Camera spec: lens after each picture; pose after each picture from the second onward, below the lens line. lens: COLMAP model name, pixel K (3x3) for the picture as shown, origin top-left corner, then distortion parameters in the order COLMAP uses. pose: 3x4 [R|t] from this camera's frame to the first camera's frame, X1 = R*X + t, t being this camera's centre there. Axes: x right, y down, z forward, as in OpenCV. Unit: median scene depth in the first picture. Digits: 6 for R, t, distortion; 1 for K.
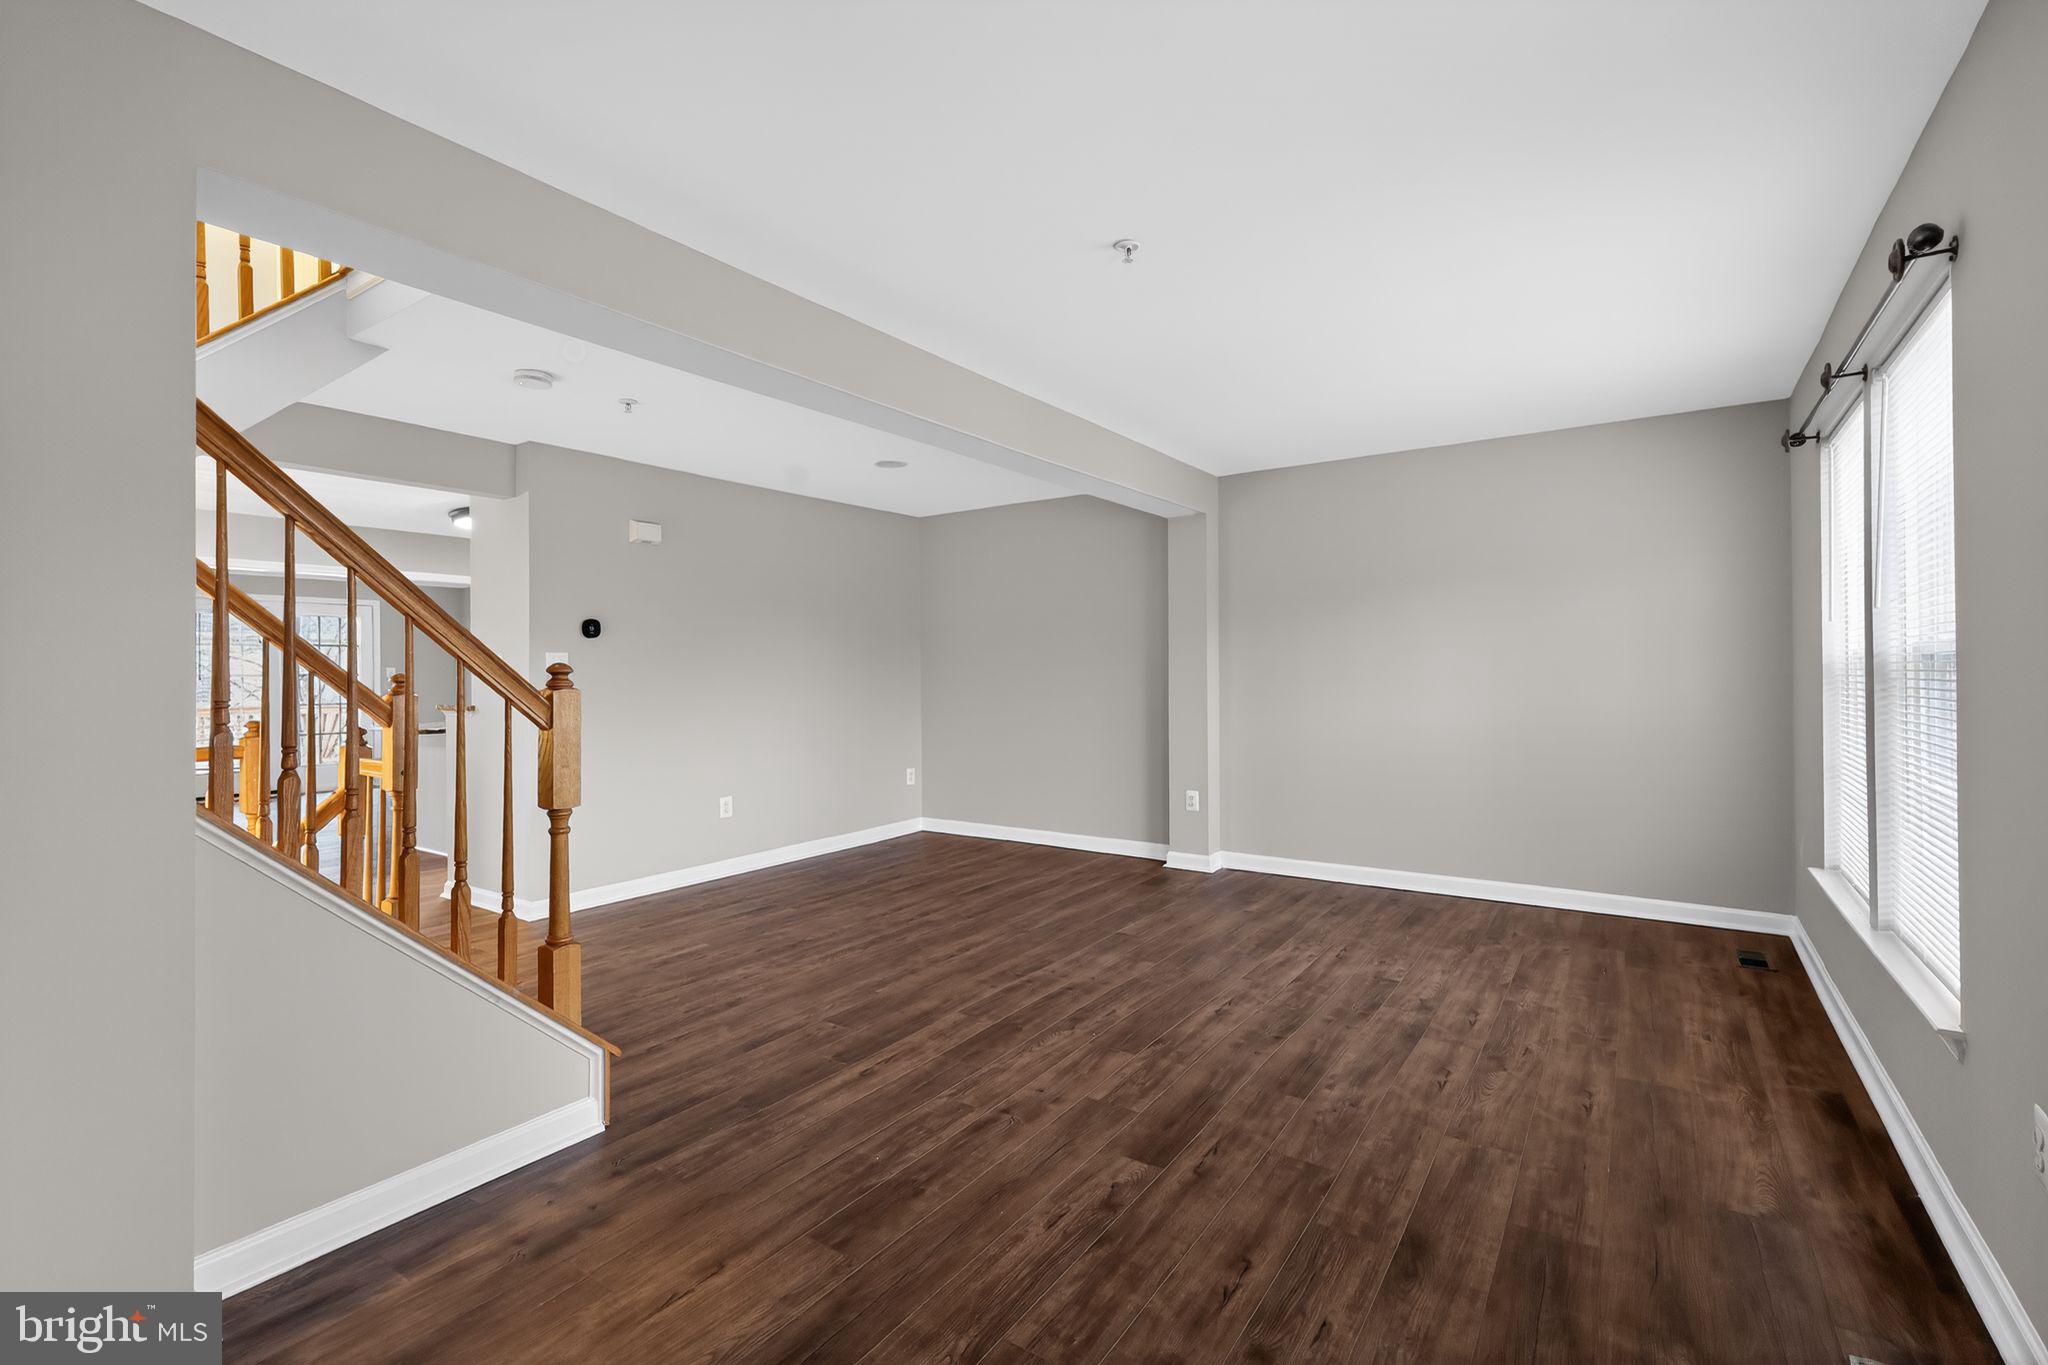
lens RADIAL K [[895.4, 0, 1036.3], [0, 895.4, 677.6], [0, 0, 1]] dist [0.003000, -0.000552]
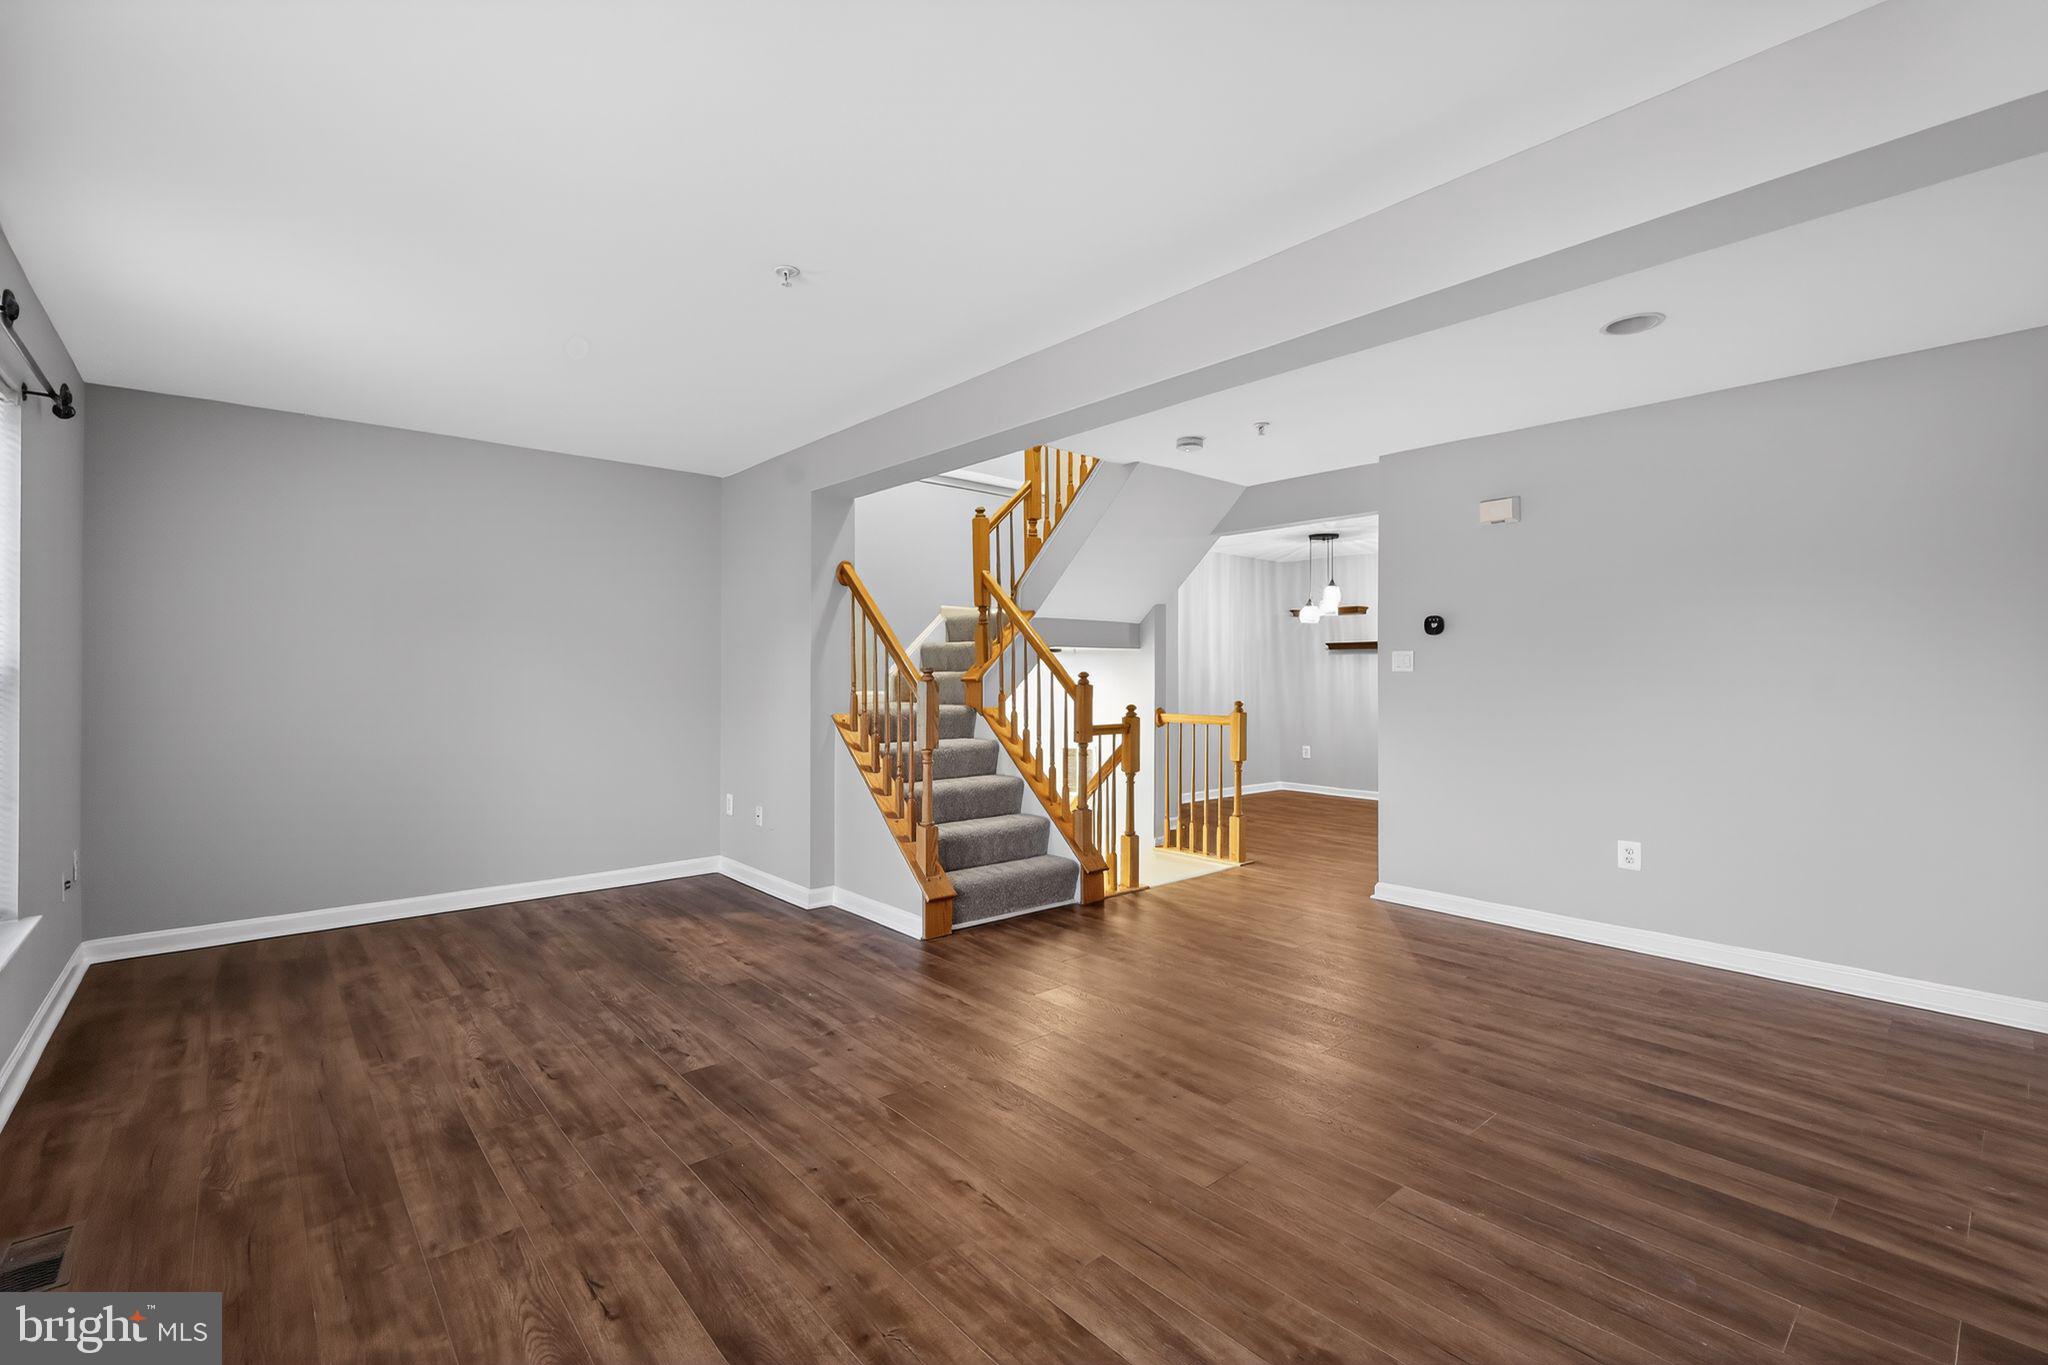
lens RADIAL K [[895.4, 0, 1023.9], [0, 895.4, 674.6], [0, 0, 1]] dist [0.003000, -0.000552]
pose [[-0.249741, 0.007839, -0.968281, 1.165367], [-0.004046, 0.999950, 0.009139, -0.018096], [0.968304, 0.006200, -0.249697, 1.686093]]
